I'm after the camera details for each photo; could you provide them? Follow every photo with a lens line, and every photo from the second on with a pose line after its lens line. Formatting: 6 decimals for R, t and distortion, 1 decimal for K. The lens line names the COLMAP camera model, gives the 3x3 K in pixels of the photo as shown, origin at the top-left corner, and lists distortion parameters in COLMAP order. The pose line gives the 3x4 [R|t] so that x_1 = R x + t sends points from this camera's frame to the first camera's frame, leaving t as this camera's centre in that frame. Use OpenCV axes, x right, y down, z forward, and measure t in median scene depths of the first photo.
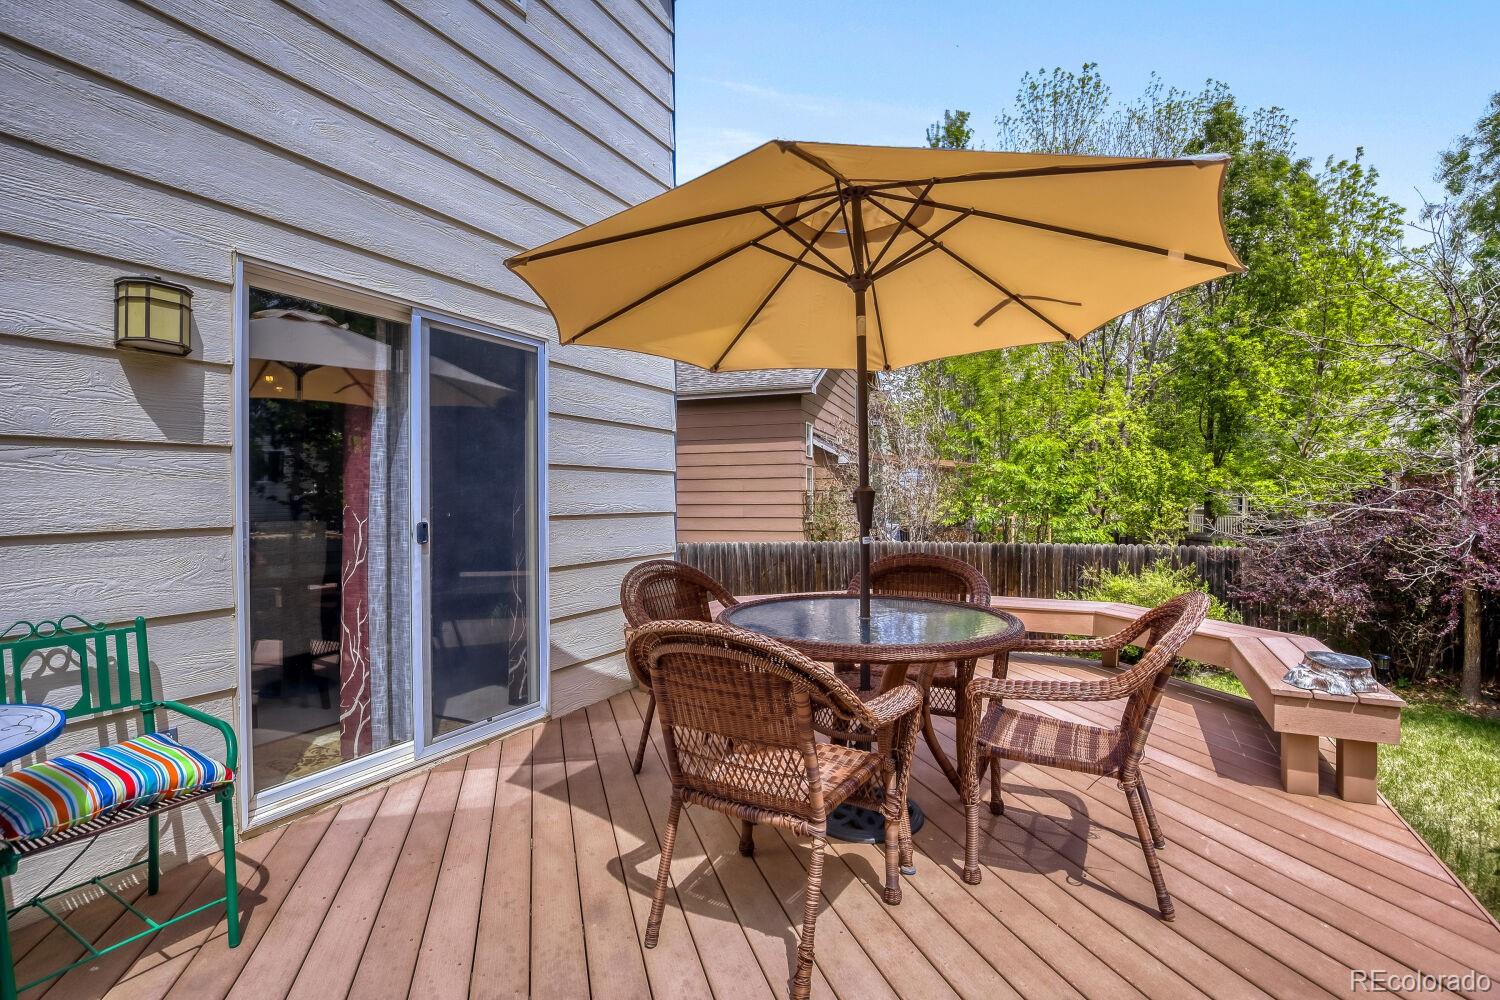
lens RADIAL K [[689.5, 0, 751.2], [0, 689.5, 494.4], [0, 0, 1]] dist [-0.030761, -0.000283]
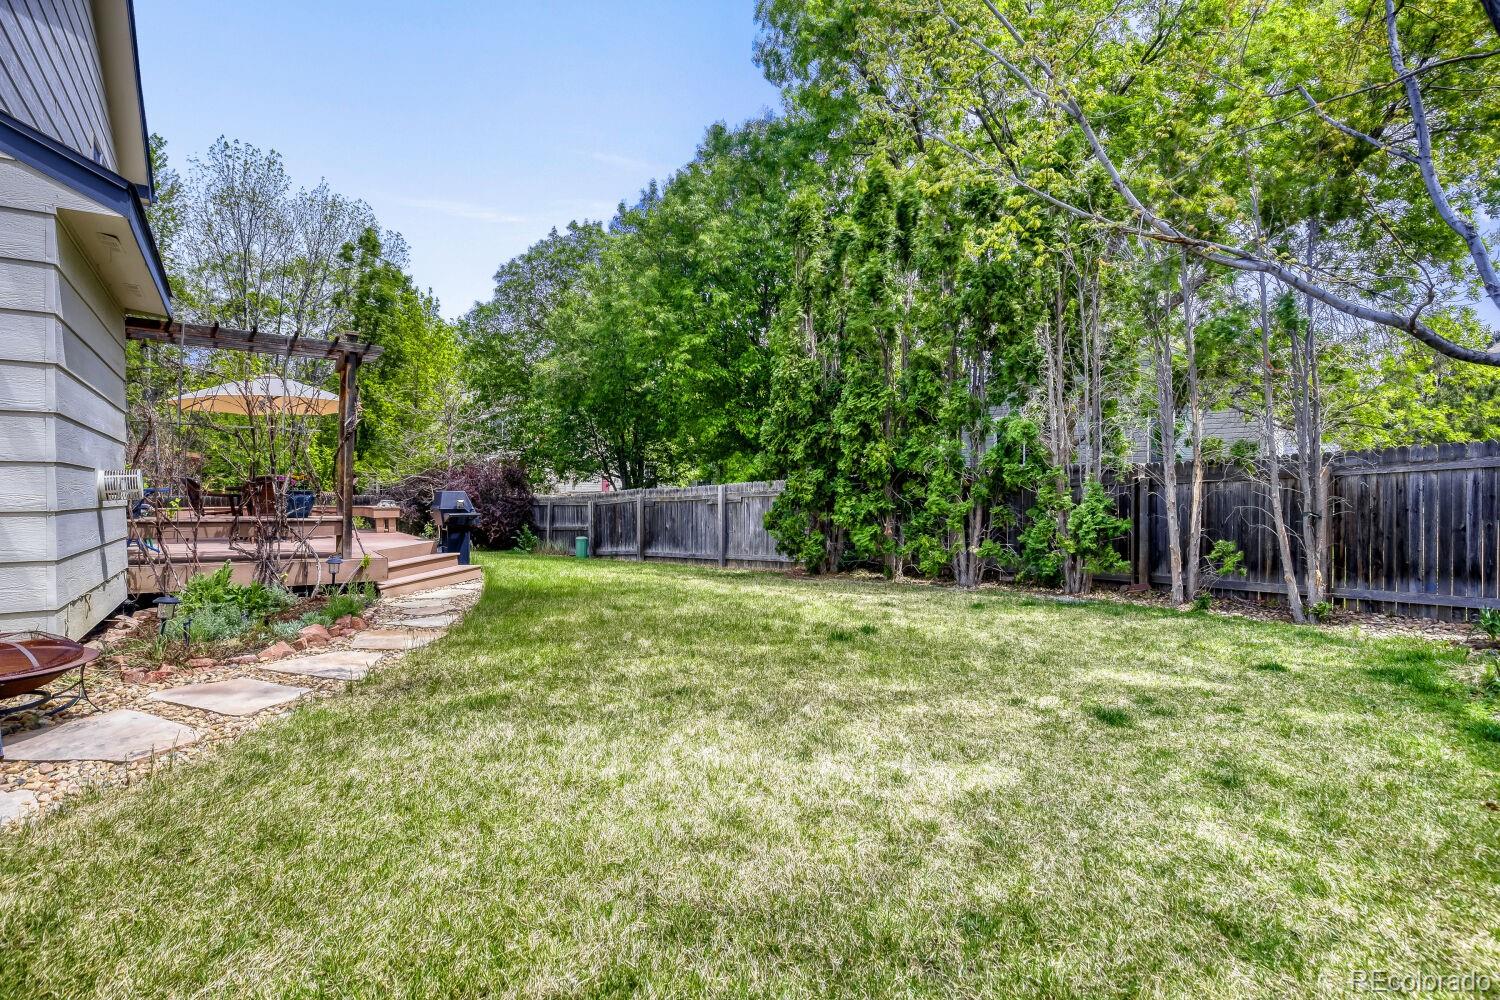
lens RADIAL K [[689.5, 0, 749.7], [0, 689.5, 493.2], [0, 0, 1]] dist [-0.030761, -0.000283]
pose [[0.433682, 0.002519, 0.901062, -0.411389], [-0.004893, 0.999988, -0.000441, 0.037406], [-0.901053, -0.004218, 0.433689, -0.594271]]
